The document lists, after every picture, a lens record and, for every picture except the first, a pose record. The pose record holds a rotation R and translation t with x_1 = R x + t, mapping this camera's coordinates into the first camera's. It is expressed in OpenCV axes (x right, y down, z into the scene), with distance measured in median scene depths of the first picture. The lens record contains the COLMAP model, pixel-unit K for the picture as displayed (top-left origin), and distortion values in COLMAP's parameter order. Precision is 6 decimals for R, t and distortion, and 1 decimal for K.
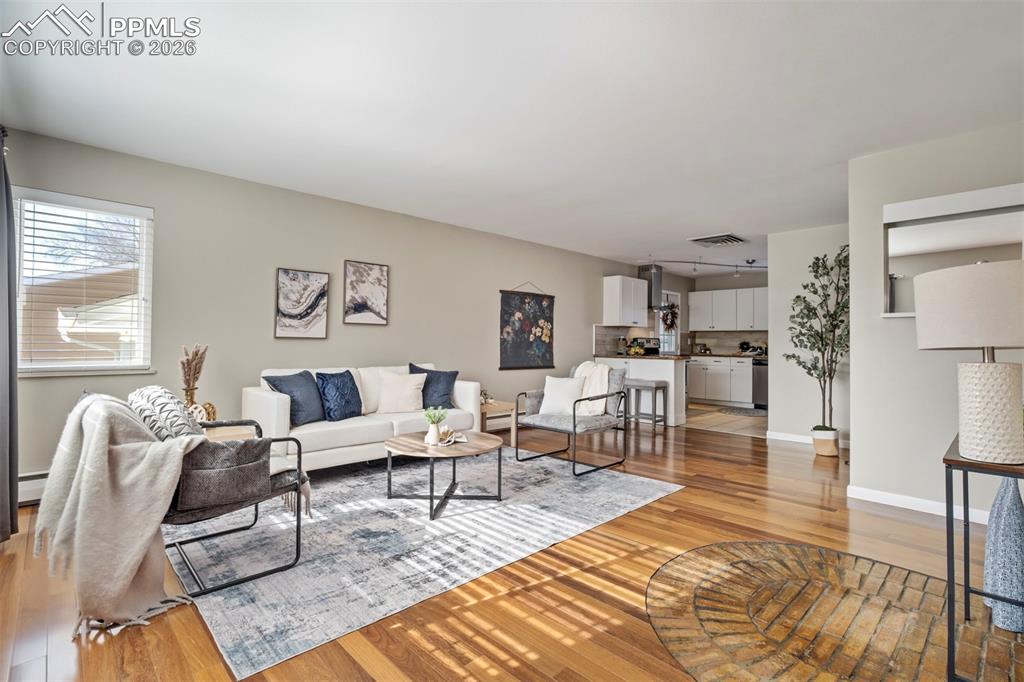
lens RADIAL K [[482.7, 0, 516.1], [0, 482.7, 344.4], [0, 0, 1]] dist [-0.031388, 0.020686]
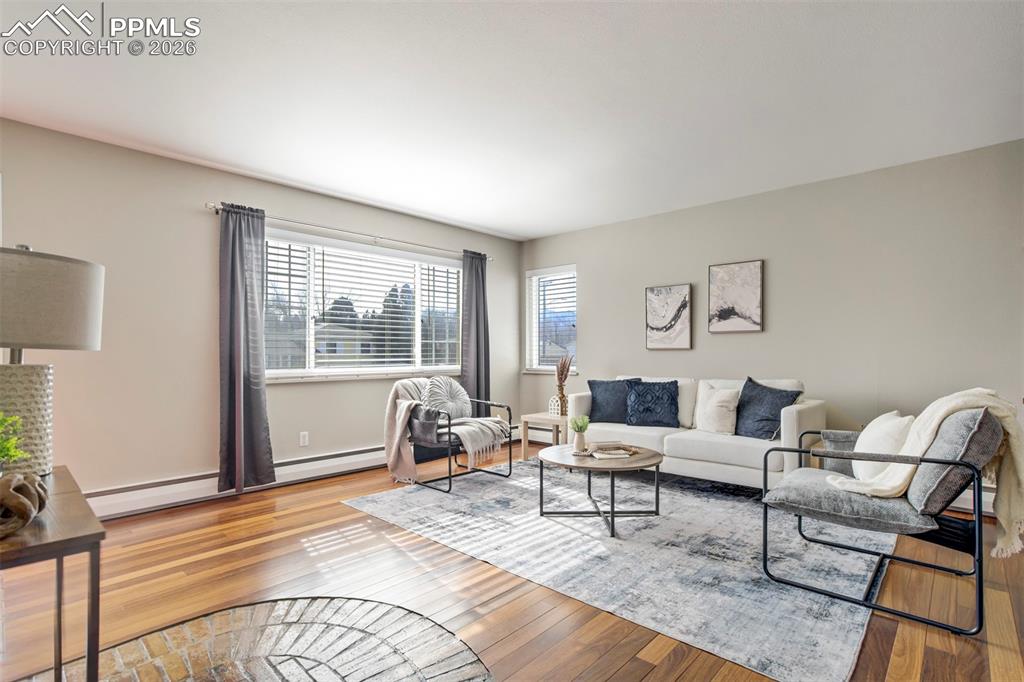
lens RADIAL K [[494.1, 0, 516.5], [0, 494.1, 356.0], [0, 0, 1]] dist [-0.032898, 0.000303]
pose [[0.050134, -0.005237, -0.998729, 0.871172], [0.001347, 0.999986, -0.005176, 0.011087], [0.998742, -0.001086, 0.050141, 0.833560]]
